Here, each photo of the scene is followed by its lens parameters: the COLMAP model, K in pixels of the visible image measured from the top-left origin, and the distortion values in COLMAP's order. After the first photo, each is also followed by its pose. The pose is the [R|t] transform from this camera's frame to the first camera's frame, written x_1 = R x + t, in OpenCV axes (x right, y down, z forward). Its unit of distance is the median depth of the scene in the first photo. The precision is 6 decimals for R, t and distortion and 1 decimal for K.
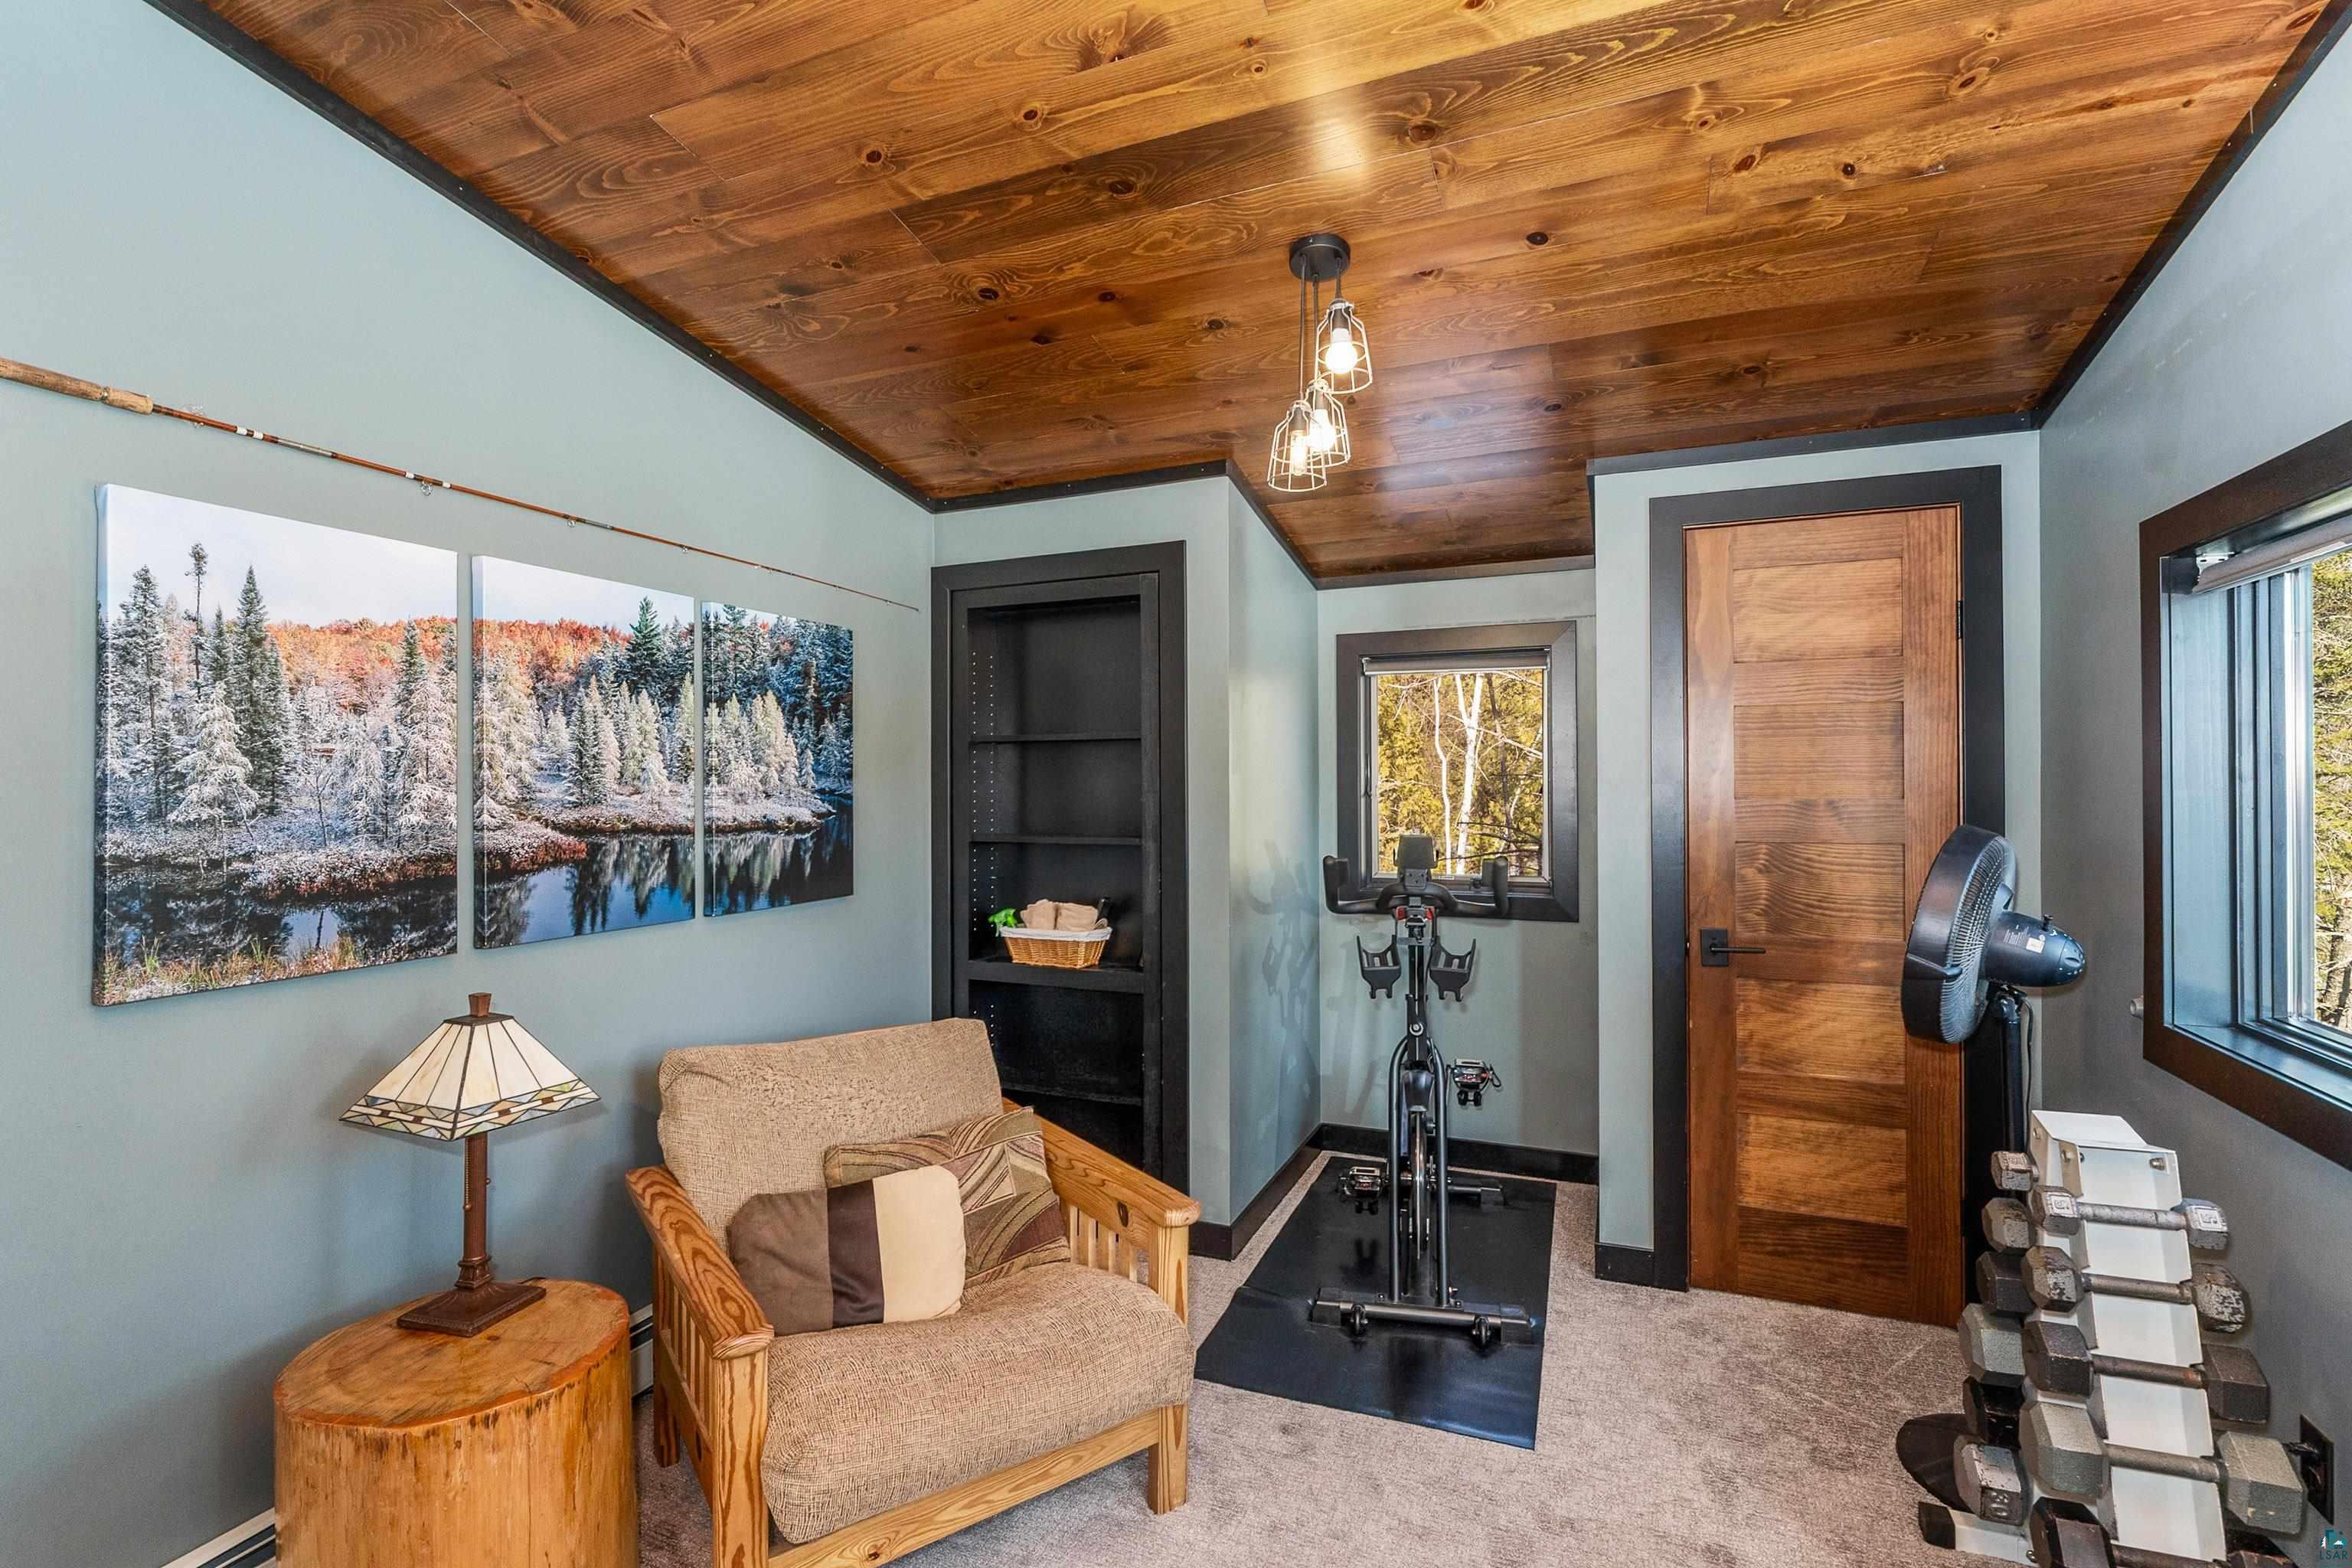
lens RADIAL K [[1070.2, 0, 1174.7], [0, 1070.2, 776.6], [0, 0, 1]] dist [-0.001300, 0.000187]
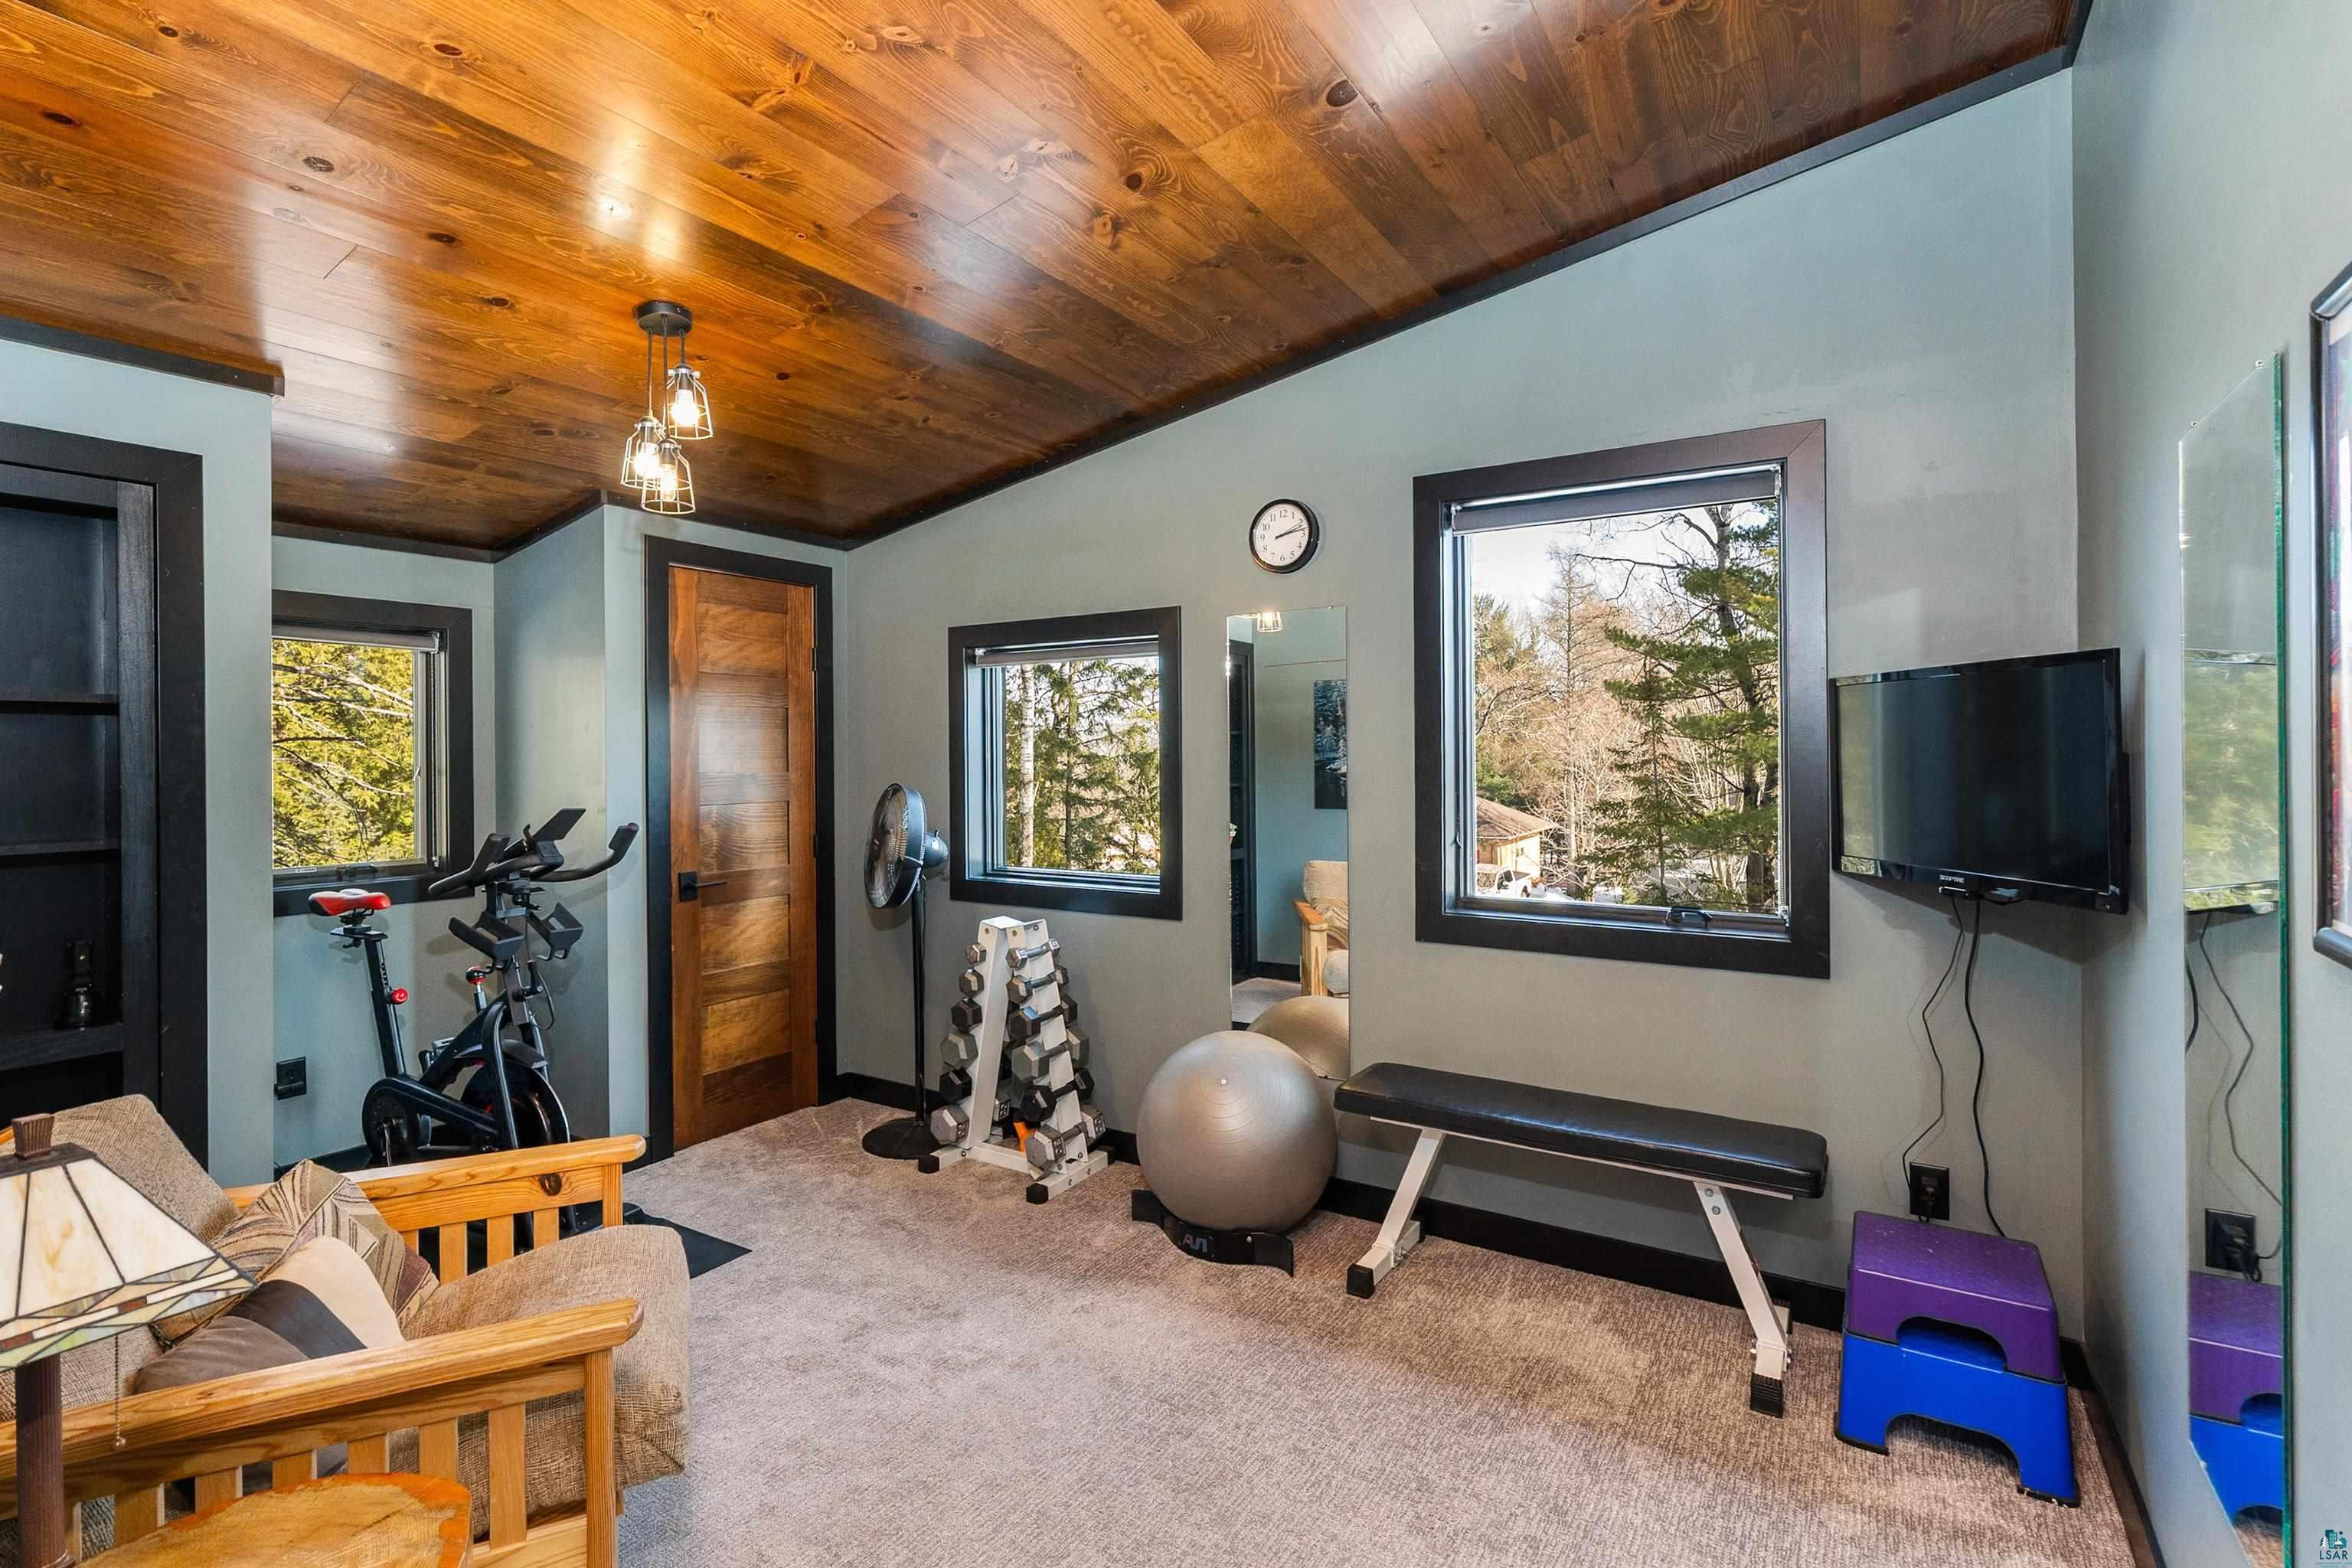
lens RADIAL K [[1093.7, 0, 1176.2], [0, 1093.7, 755.3], [0, 0, 1]] dist [-0.000019, 0.000042]
pose [[0.171373, 0.002254, 0.985204, -0.768489], [0.003467, 0.999990, -0.002891, 0.003955], [-0.985200, 0.003912, 0.171363, 0.185193]]
